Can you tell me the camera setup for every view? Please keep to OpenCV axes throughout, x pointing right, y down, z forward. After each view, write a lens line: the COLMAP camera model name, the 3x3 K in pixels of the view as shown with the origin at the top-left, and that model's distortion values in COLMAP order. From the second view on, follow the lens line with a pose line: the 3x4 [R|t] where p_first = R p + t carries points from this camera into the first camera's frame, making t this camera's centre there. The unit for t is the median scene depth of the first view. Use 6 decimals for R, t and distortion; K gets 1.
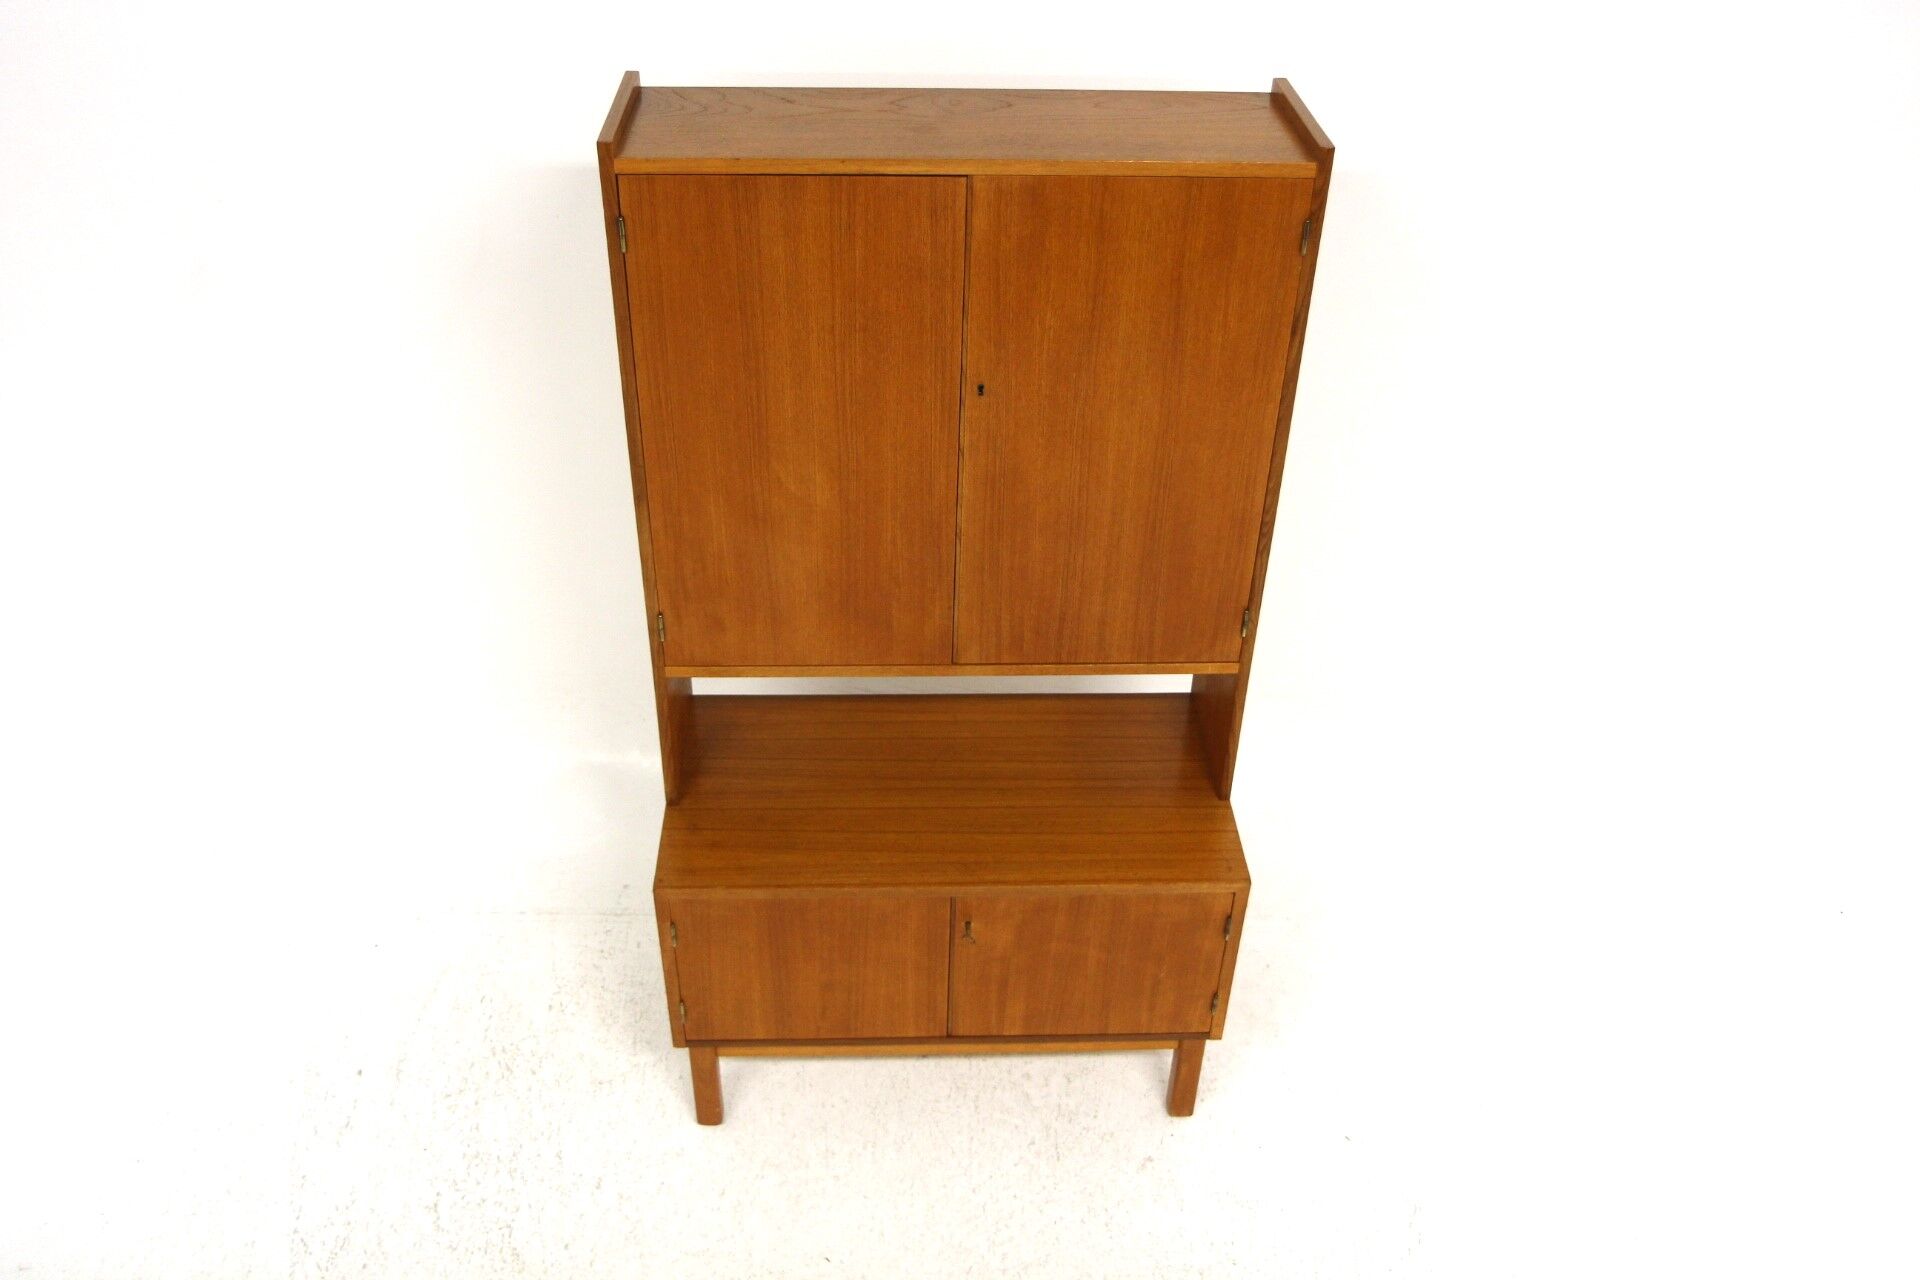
lens RADIAL K [[1620.7, 0, 955.3], [0, 1620.7, 643.1], [0, 0, 1]] dist [-0.081433, 0.018695]
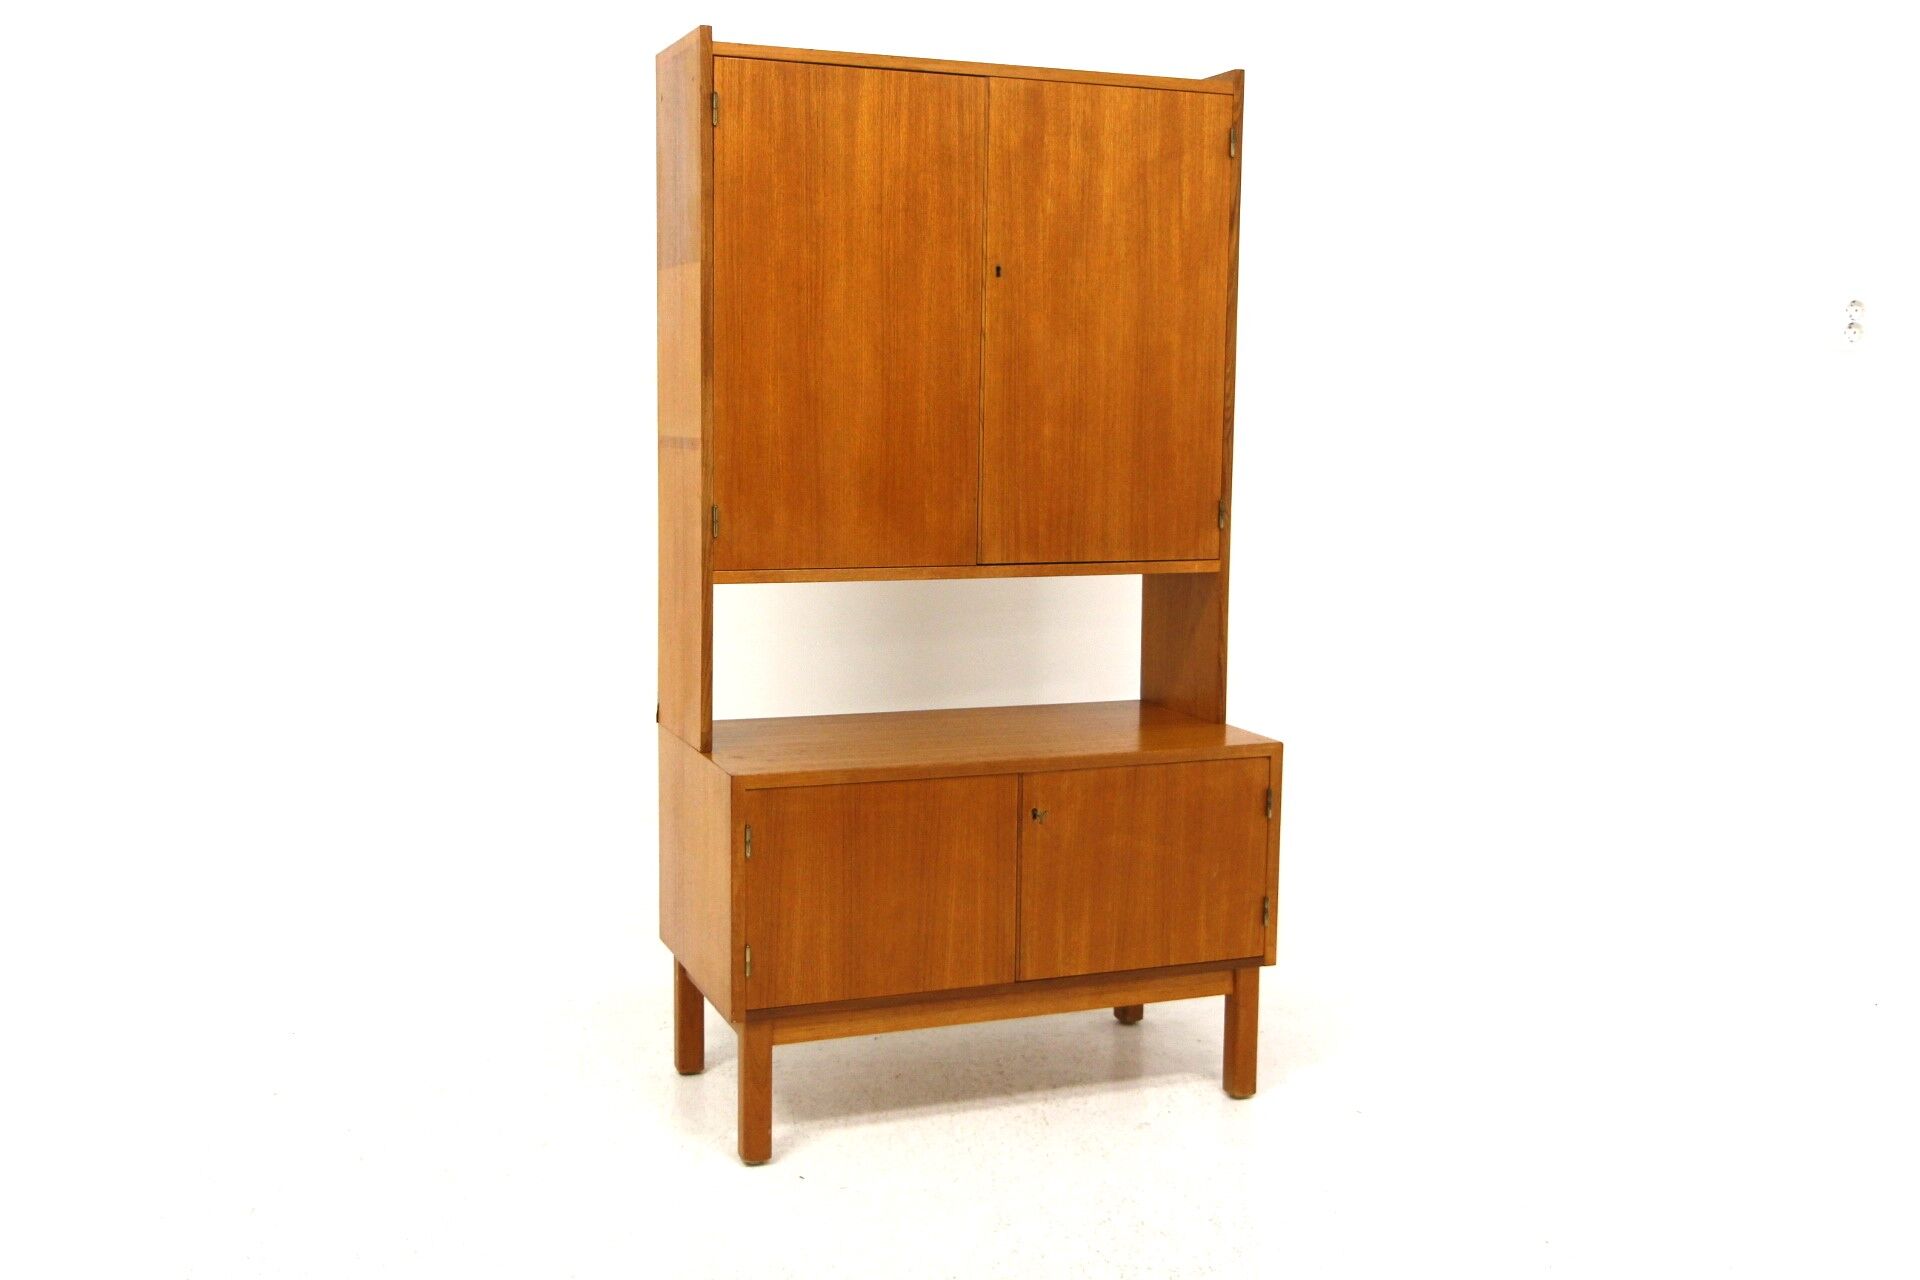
lens RADIAL K [[1978.4, 0, 961.6], [0, 1978.4, 641.9], [0, 0, 1]] dist [-0.015112, 0.000000]
pose [[0.944280, -0.052446, 0.324939, -0.432199], [0.202210, 0.871388, -0.446983, 0.629652], [-0.259706, 0.487783, 0.833439, -0.048451]]
